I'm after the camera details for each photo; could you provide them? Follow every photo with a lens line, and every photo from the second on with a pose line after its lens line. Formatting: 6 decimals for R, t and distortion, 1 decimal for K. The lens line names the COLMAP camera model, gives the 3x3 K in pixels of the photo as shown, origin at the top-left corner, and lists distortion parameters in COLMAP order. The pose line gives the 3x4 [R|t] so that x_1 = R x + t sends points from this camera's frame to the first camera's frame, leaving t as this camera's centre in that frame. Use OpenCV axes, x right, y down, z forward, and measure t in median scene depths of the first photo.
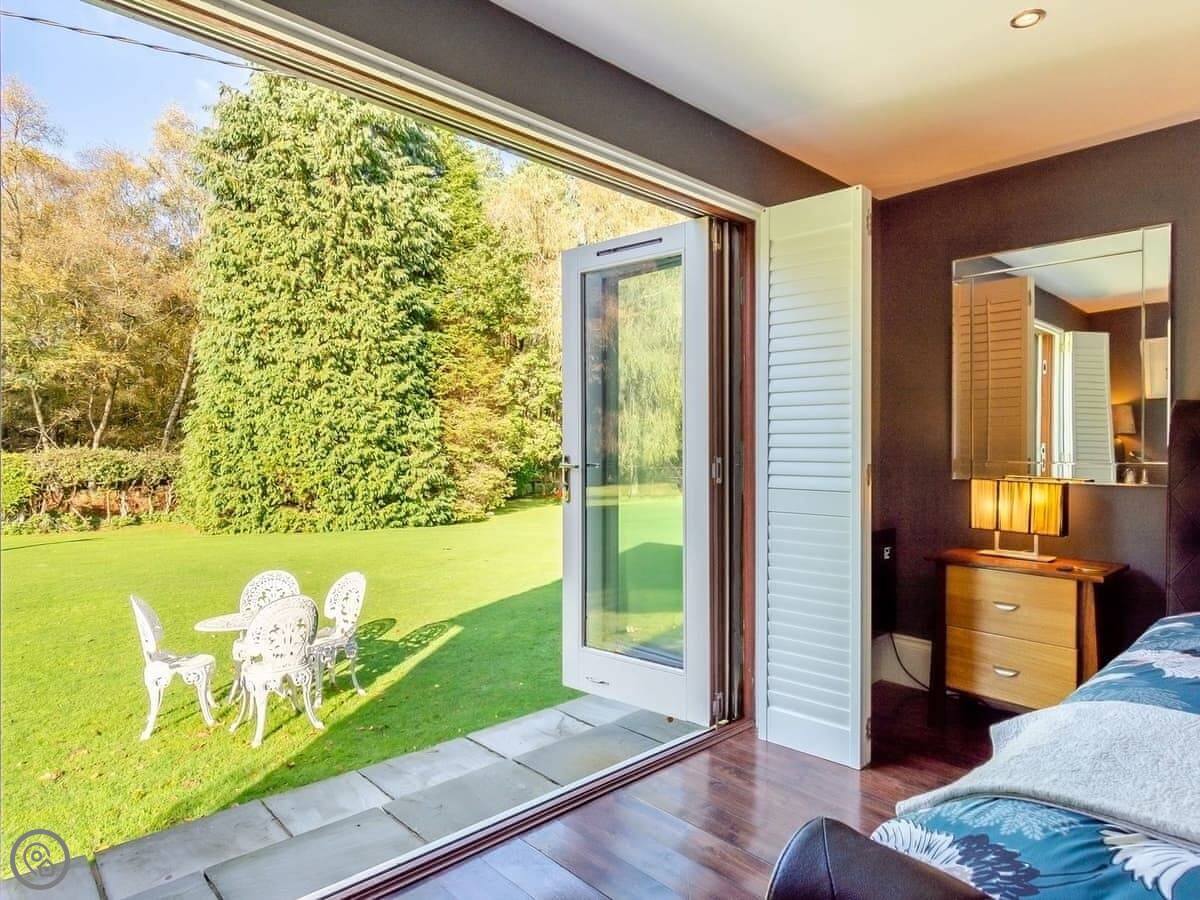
lens RADIAL K [[714.5, 0, 603.3], [0, 714.5, 451.6], [0, 0, 1]] dist [-0.006582, -0.000964]
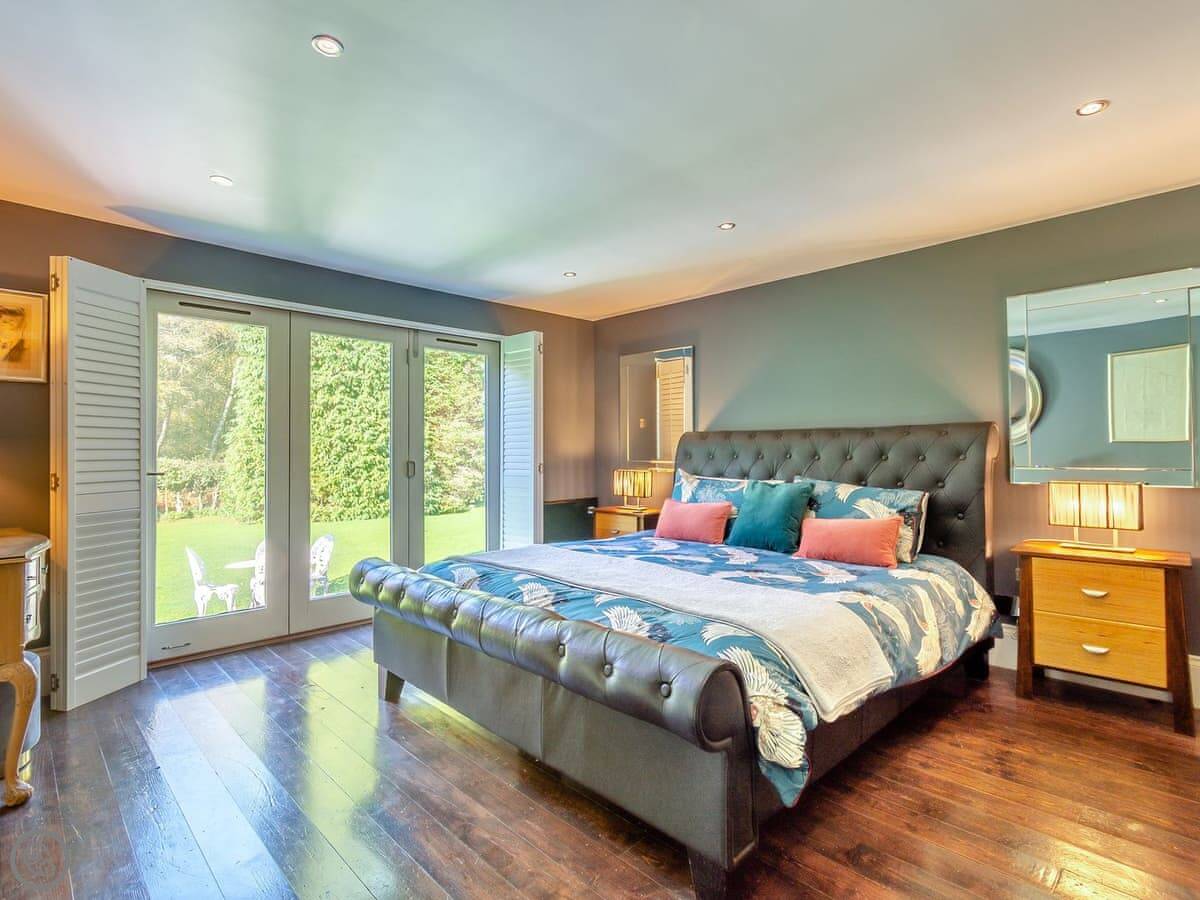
lens RADIAL K [[608.0, 0, 595.1], [0, 608.0, 448.3], [0, 0, 1]] dist [-0.001987, -0.000080]
pose [[0.999894, -0.010698, 0.009894, 0.062790], [0.010817, 0.999869, -0.012043, -0.000349], [-0.009763, 0.012149, 0.999879, -0.096742]]
